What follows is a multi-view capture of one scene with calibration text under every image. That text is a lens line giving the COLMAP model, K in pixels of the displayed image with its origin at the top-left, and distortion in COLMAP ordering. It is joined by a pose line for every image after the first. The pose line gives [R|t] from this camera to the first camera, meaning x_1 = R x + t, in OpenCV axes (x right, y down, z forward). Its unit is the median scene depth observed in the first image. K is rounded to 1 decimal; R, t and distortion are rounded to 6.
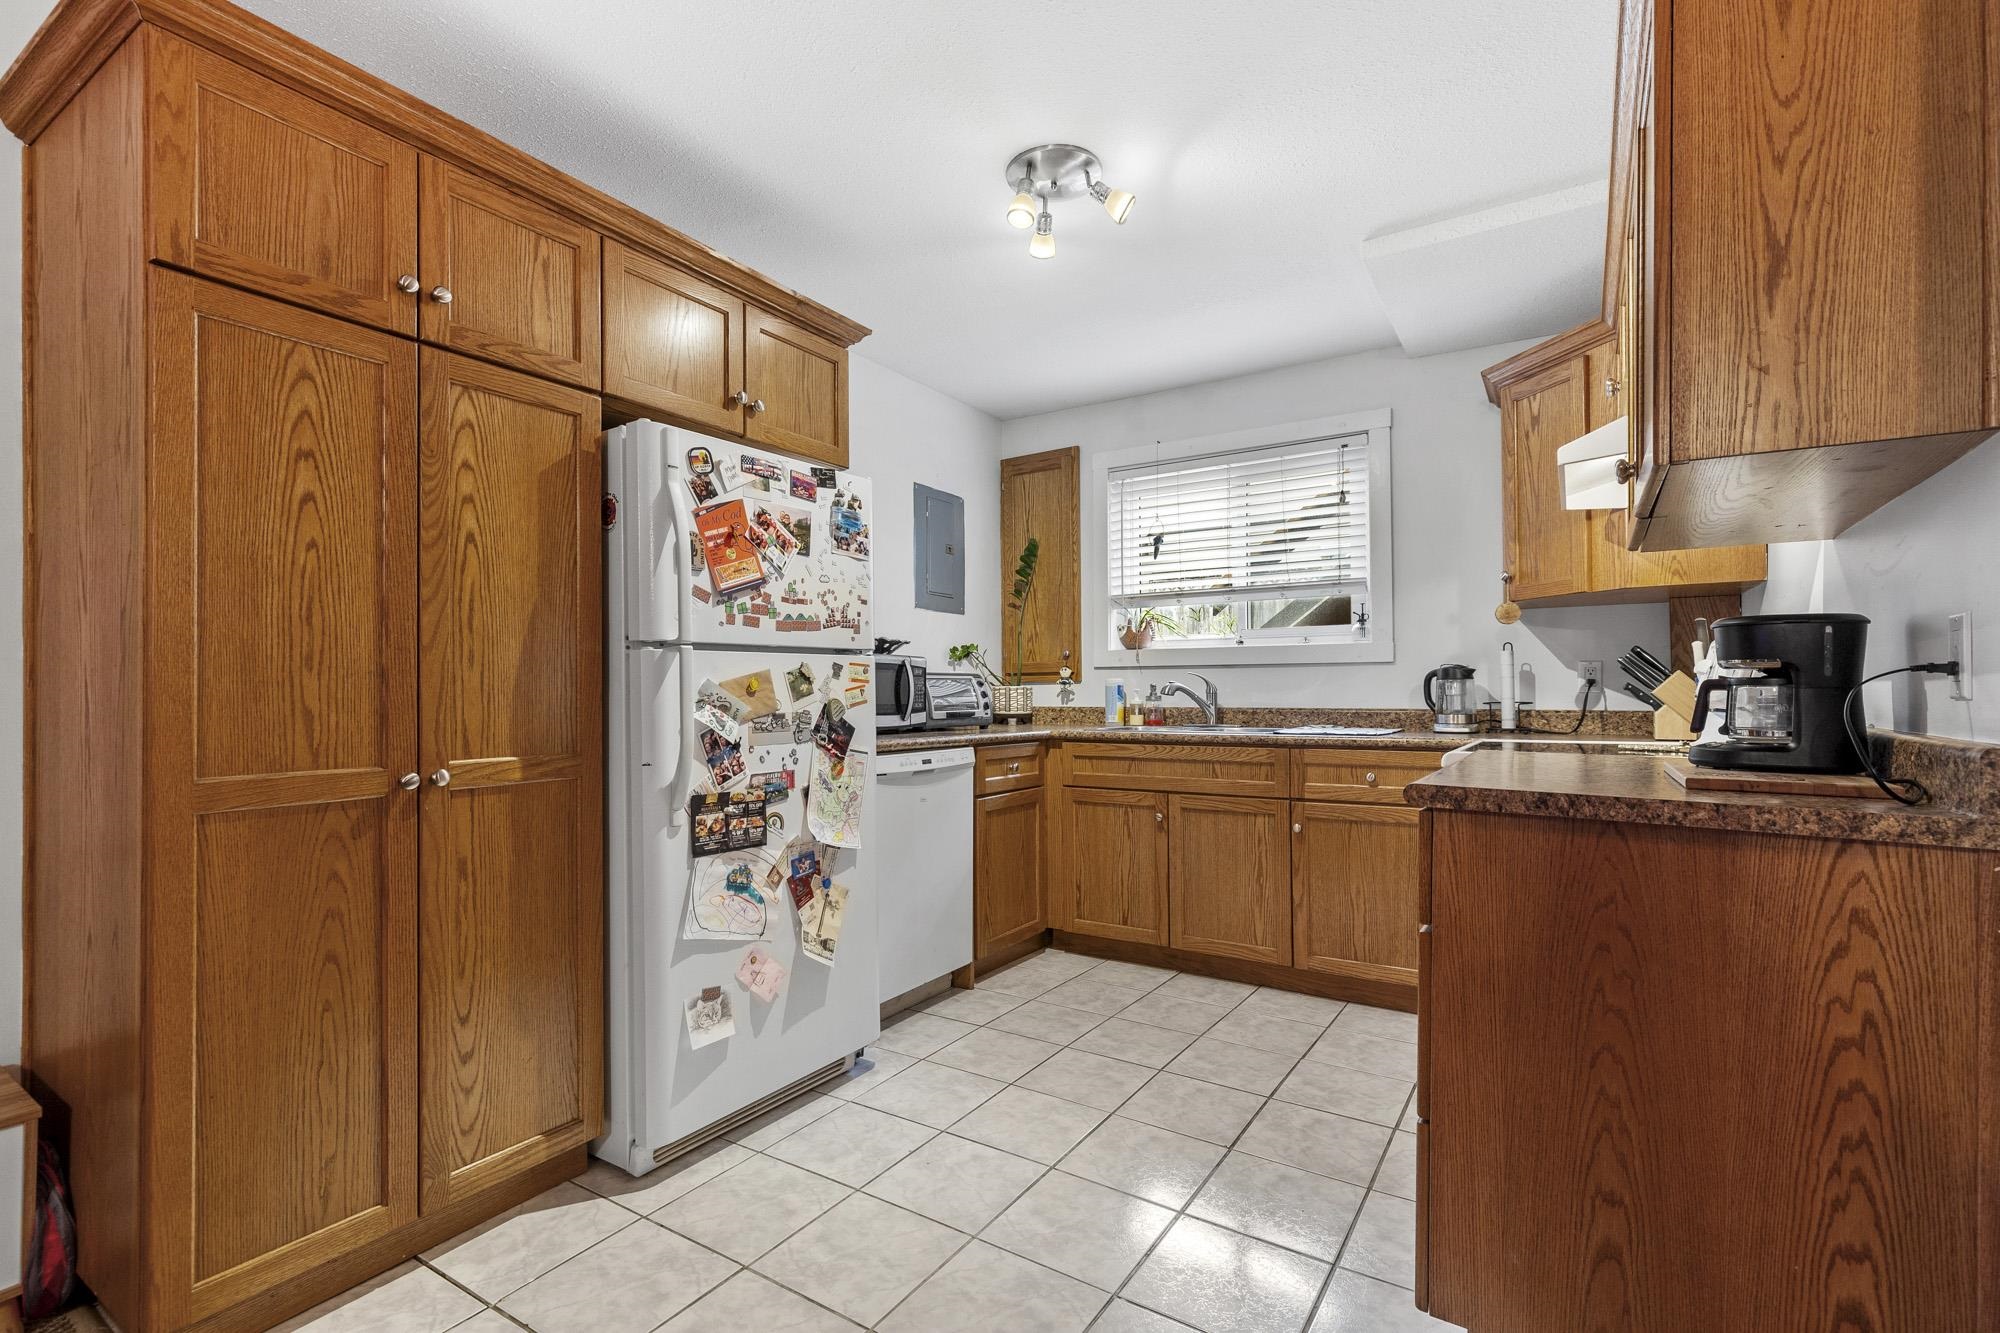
lens RADIAL K [[912.5, 0, 999.2], [0, 912.5, 681.0], [0, 0, 1]] dist [0.004499, -0.001156]
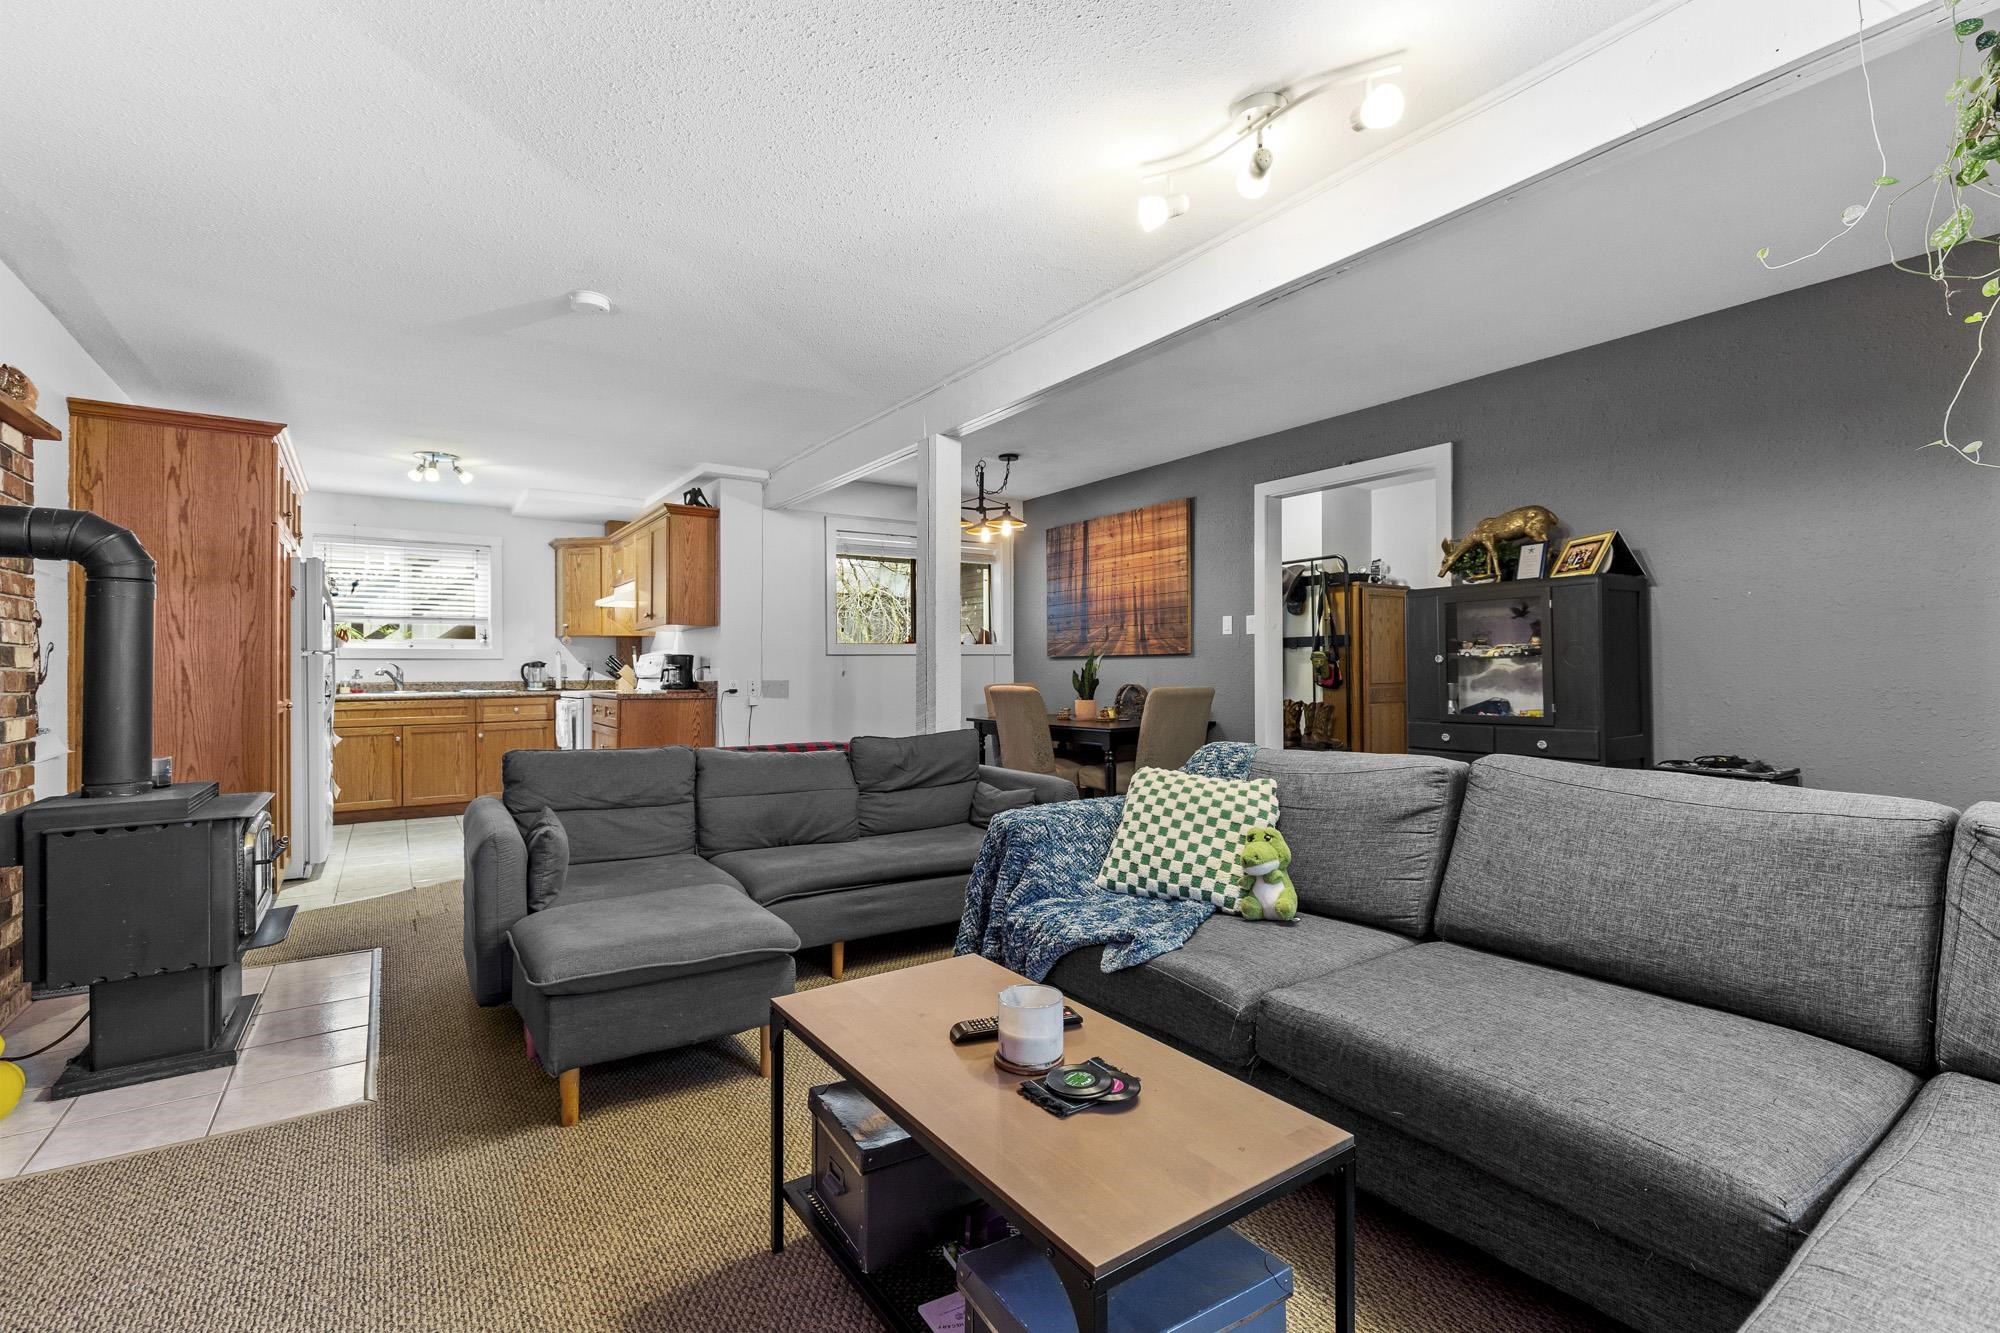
lens RADIAL K [[912.5, 0, 999.7], [0, 912.5, 667.7], [0, 0, 1]] dist [0.004499, -0.001156]
pose [[0.393347, 0.004497, 0.919379, -1.121807], [-0.006679, 0.999976, -0.002033, -0.004307], [-0.919366, -0.005341, 0.393368, -0.935143]]
